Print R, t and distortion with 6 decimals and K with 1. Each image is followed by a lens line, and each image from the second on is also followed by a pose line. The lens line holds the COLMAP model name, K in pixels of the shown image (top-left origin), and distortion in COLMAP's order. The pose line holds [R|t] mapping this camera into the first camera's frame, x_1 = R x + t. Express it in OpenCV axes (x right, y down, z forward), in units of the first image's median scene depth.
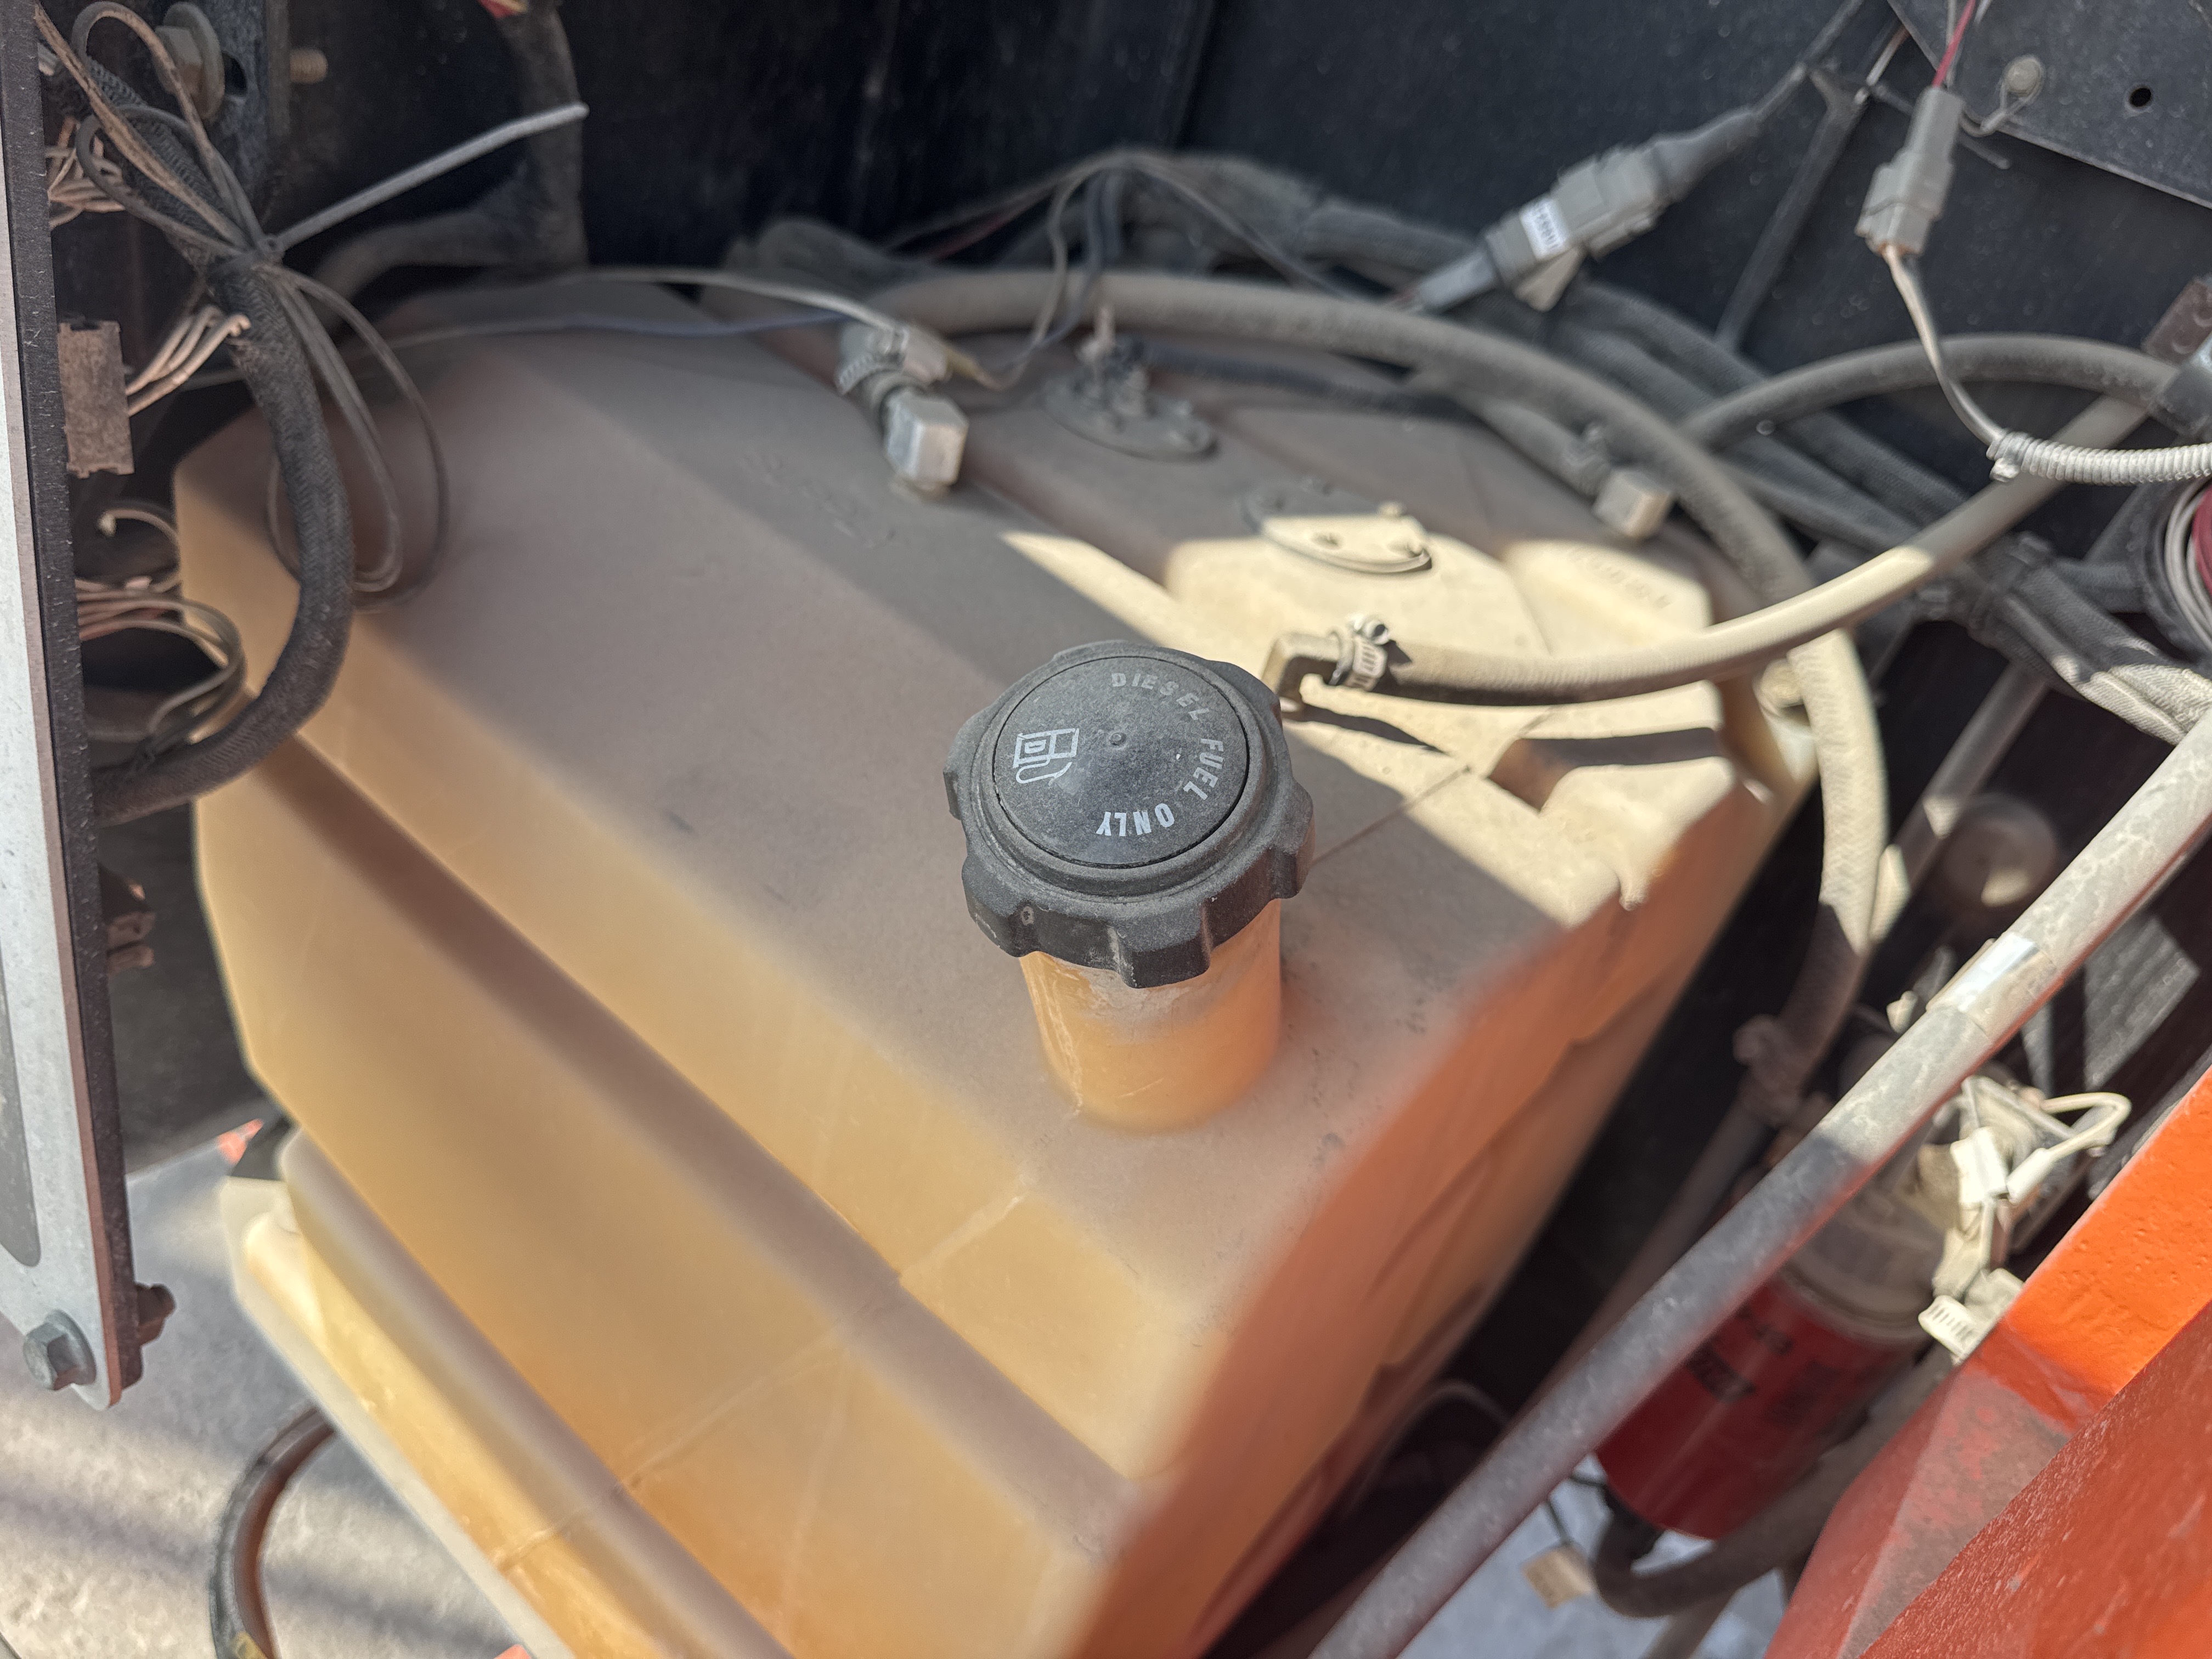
lens RADIAL K [[1652.1, 0, 1114.6], [0, 1652.1, 852.6], [0, 0, 1]] dist [-0.008807, -0.005556]
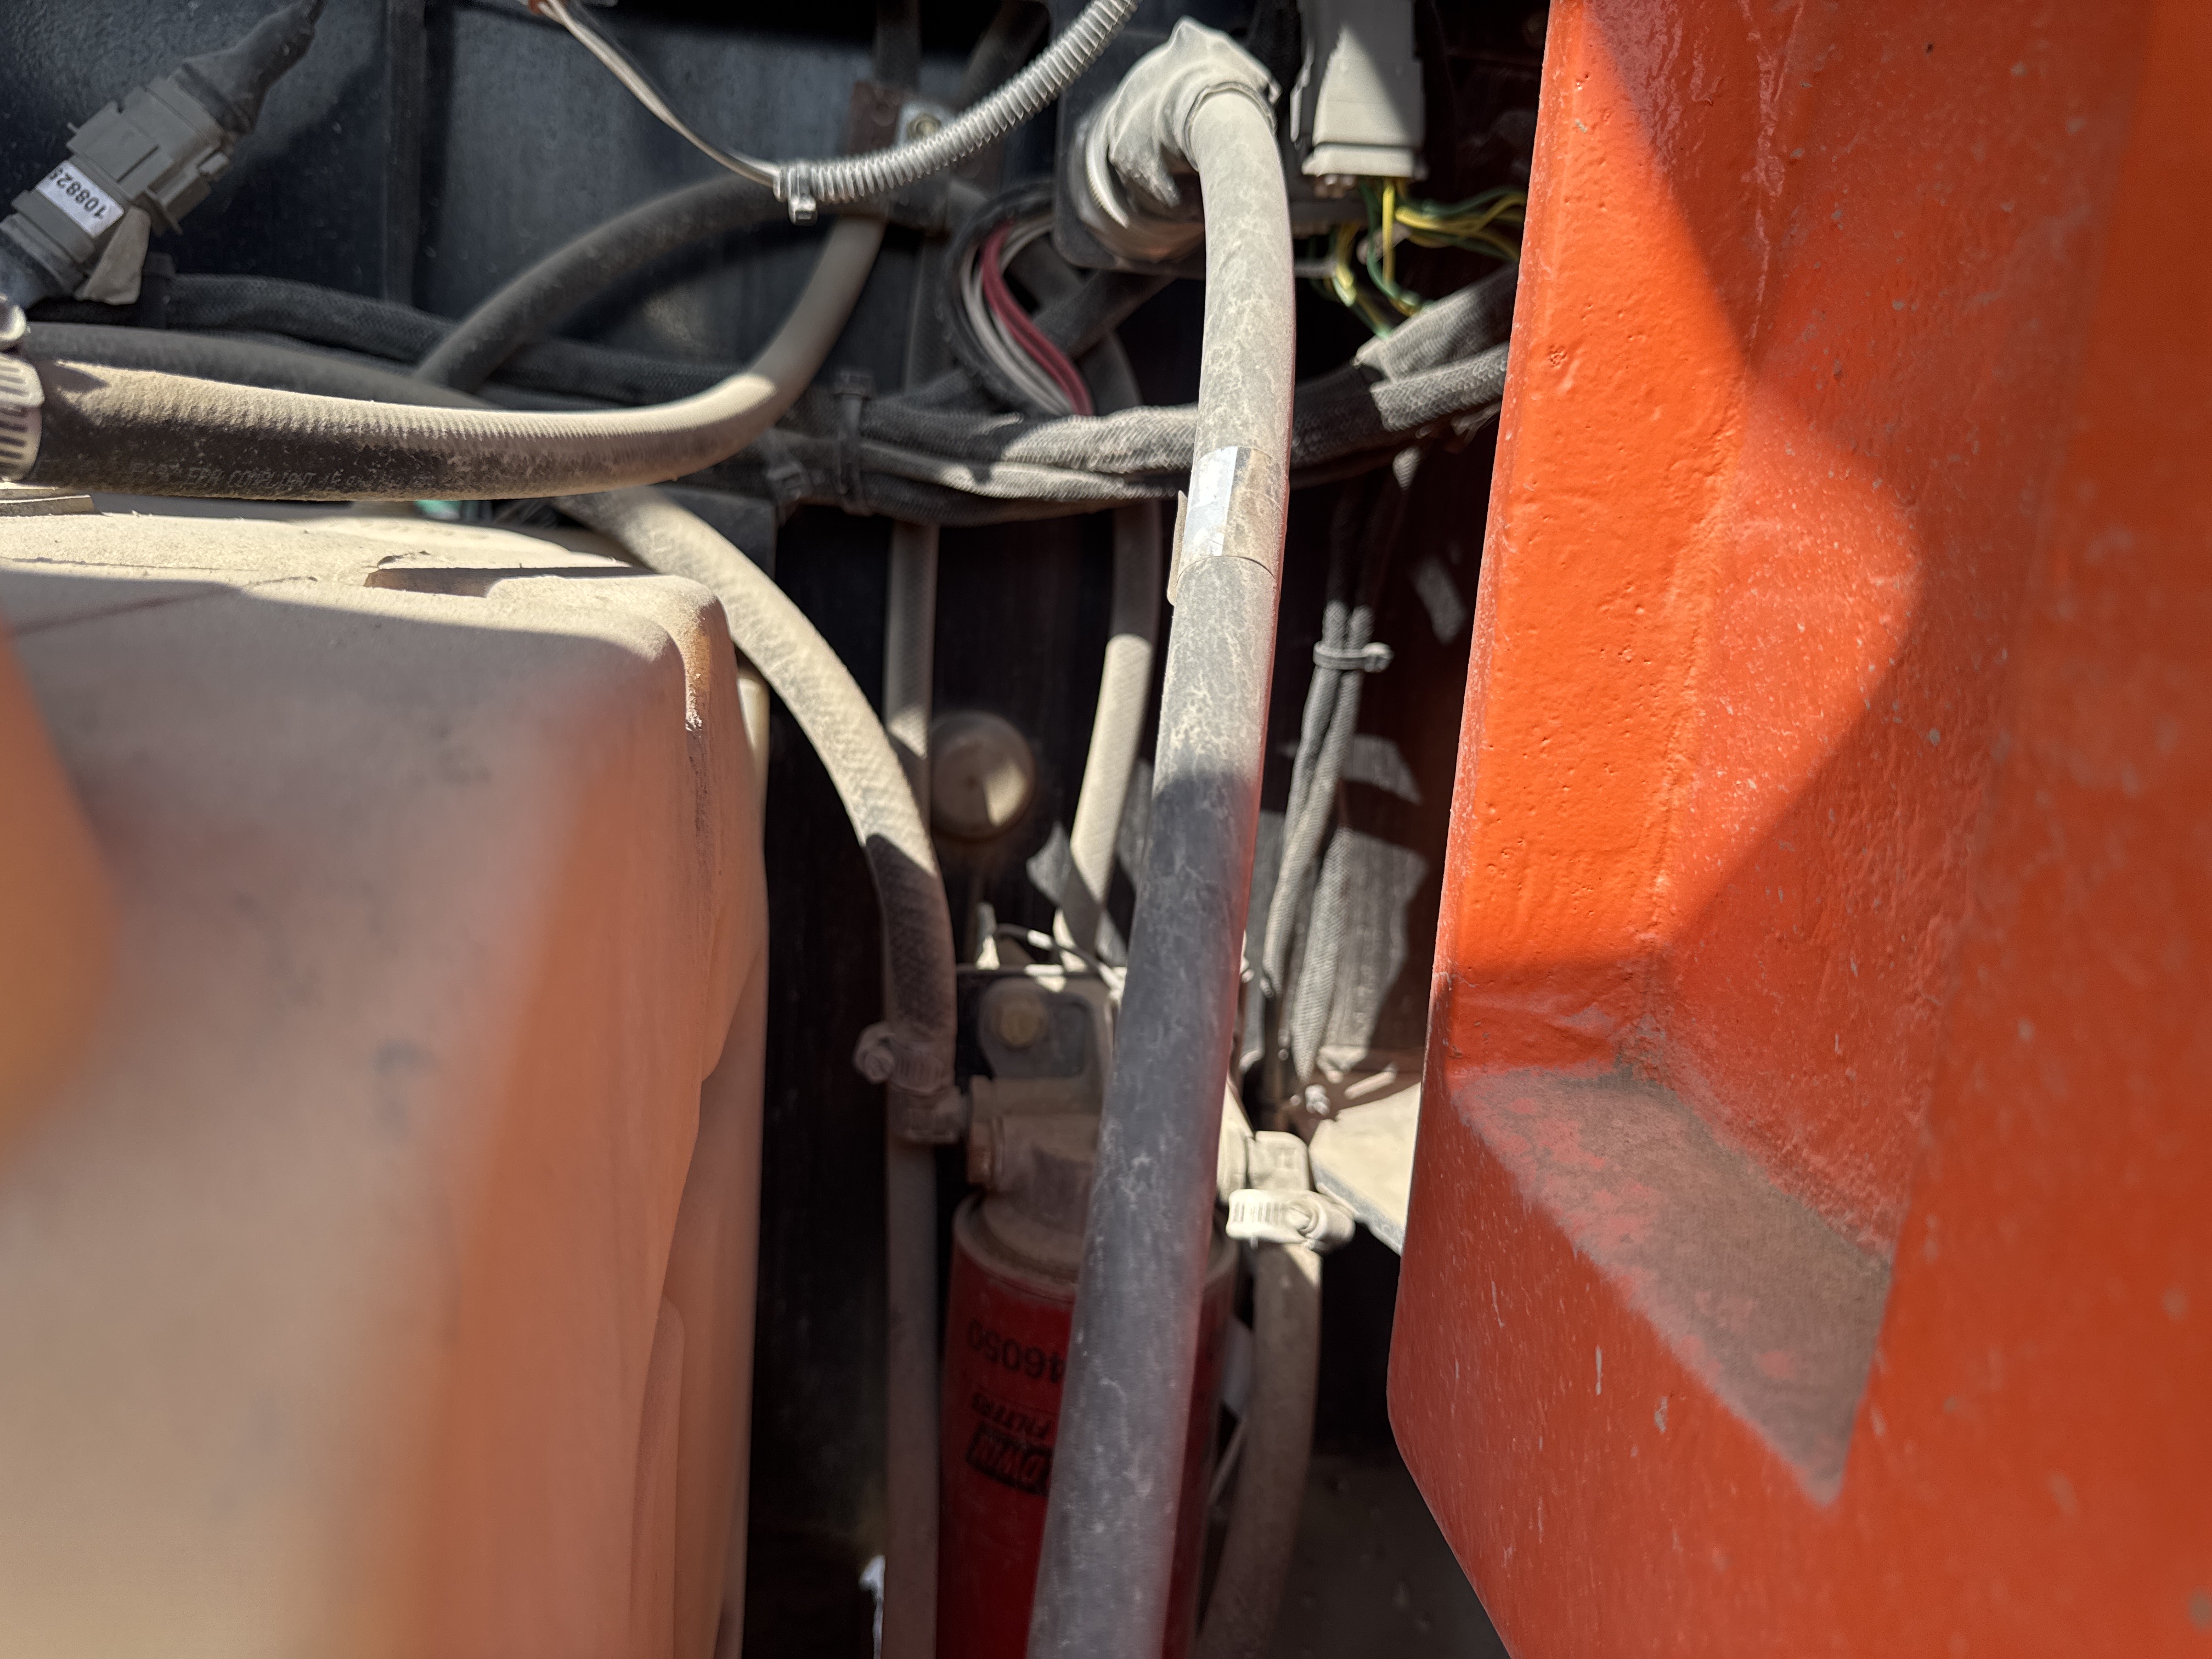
lens RADIAL K [[1652.1, 0, 1114.6], [0, 1652.1, 852.6], [0, 0, 1]] dist [-0.008807, -0.005556]
pose [[0.679919, -0.363686, 0.636744, 0.013933], [0.501296, 0.864273, -0.041645, 0.129432], [-0.535175, 0.347512, 0.769950, 0.350181]]
